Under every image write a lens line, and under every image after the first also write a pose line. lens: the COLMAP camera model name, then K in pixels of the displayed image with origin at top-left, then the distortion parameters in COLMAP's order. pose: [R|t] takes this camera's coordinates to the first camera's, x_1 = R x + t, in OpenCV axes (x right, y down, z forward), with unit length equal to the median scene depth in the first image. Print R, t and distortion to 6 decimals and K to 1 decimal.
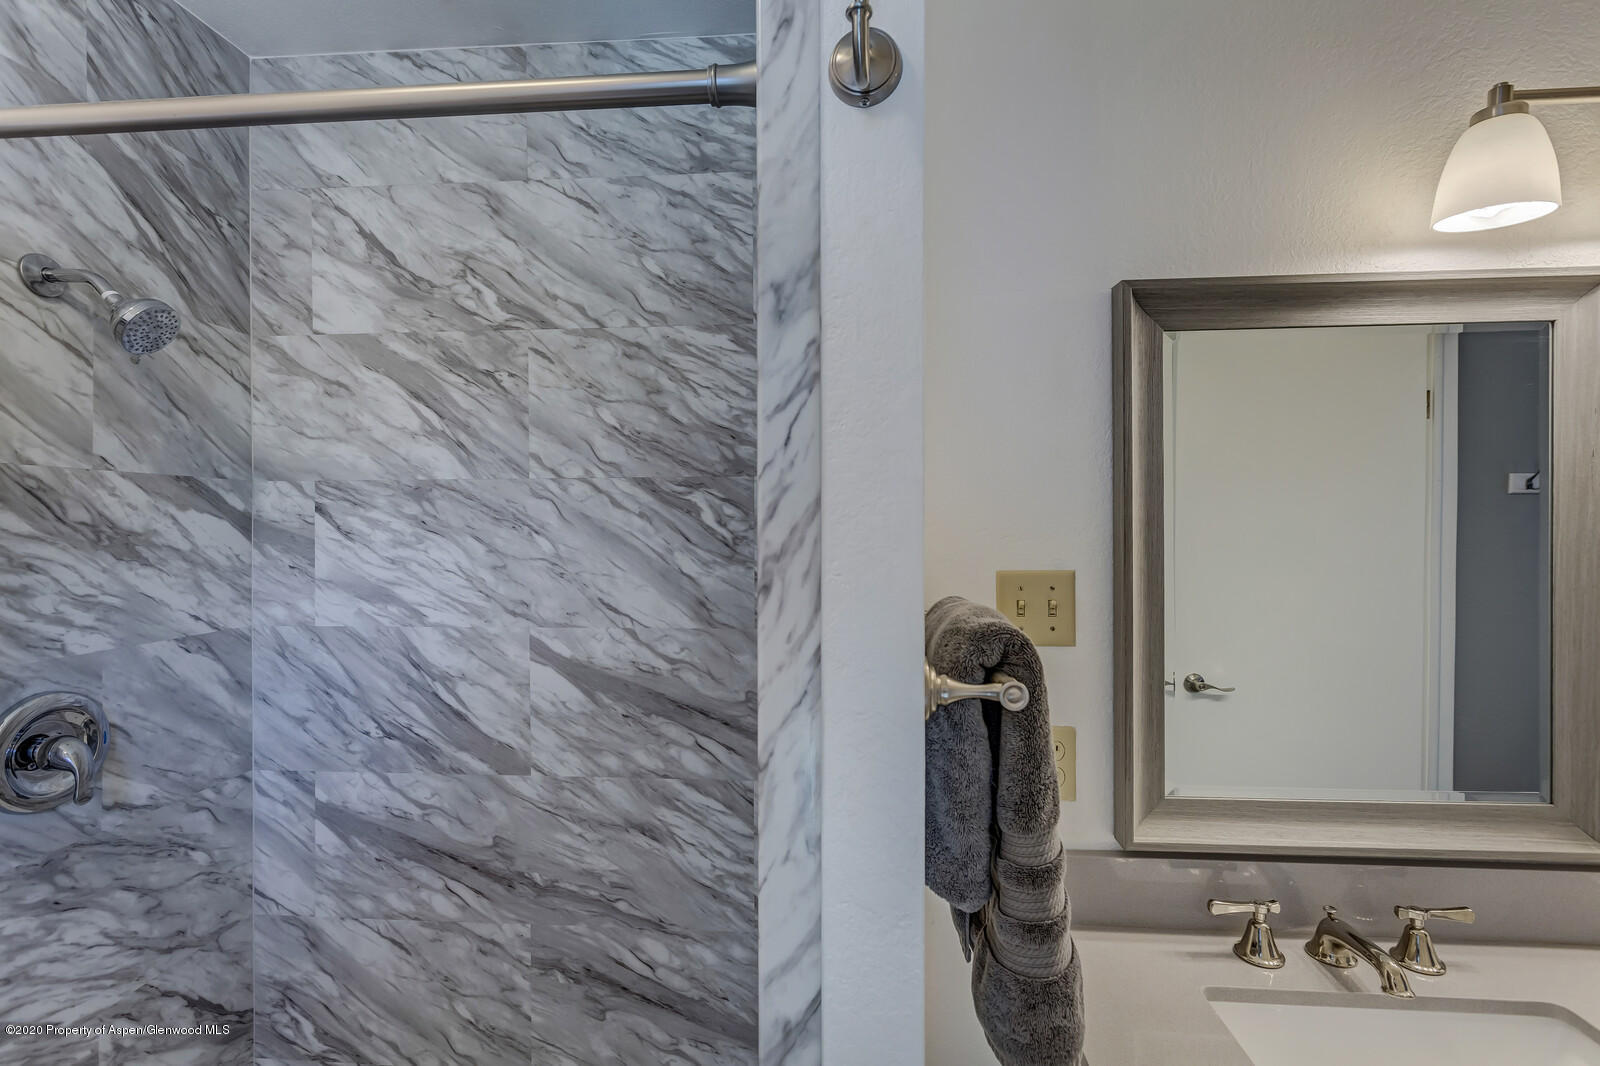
lens RADIAL K [[716.8, 0, 800.1], [0, 716.8, 561.9], [0, 0, 1]] dist [0.001160, 0.000328]
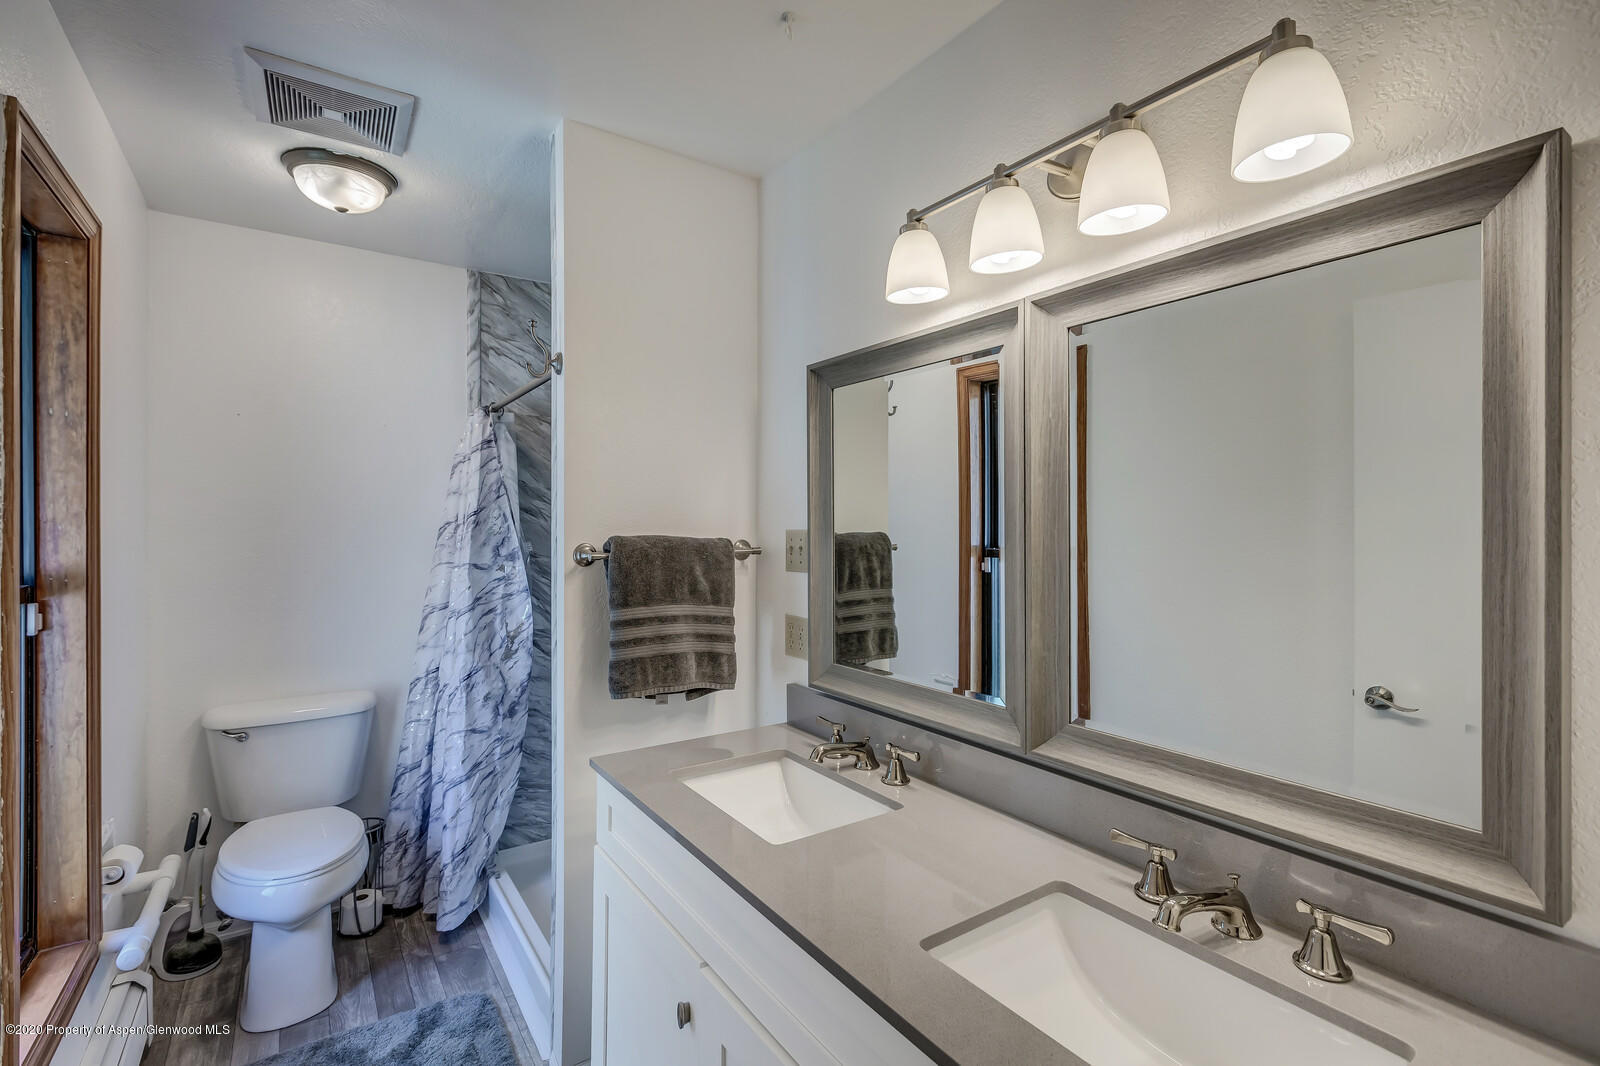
lens RADIAL K [[726.5, 0, 800.0], [0, 726.5, 533.0], [0, 0, 1]] dist [0.001203, 0.000083]
pose [[0.626804, 0.004150, -0.779166, 1.563952], [-0.003352, 0.999991, 0.002630, 0.014099], [0.779170, 0.000963, 0.626812, -0.118317]]
